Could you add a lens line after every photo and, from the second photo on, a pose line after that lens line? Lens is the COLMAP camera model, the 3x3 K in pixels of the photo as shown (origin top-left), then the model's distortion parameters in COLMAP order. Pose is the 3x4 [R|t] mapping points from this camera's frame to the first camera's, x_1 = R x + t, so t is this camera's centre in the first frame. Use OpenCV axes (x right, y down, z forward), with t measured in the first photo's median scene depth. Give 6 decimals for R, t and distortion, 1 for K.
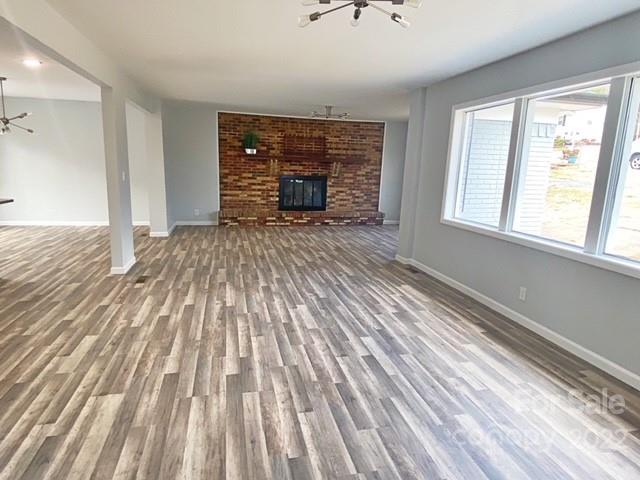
lens RADIAL K [[381.8, 0, 314.3], [0, 381.8, 237.1], [0, 0, 1]] dist [0.048301, -0.051708]
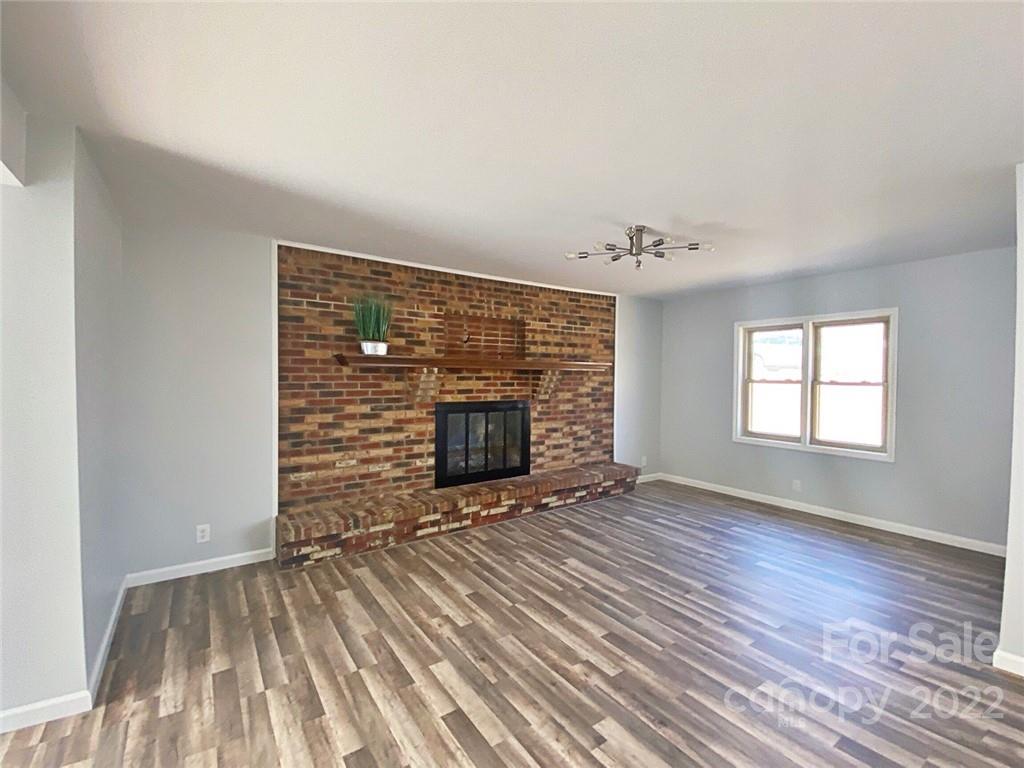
lens RADIAL K [[445.0, 0, 513.7], [0, 445.0, 378.6], [0, 0, 1]] dist [0.018302, -0.018814]
pose [[0.925692, -0.029436, 0.377132, -0.200653], [0.091974, 0.984565, -0.148906, -0.112405], [-0.366928, 0.172527, 0.914111, 0.534542]]
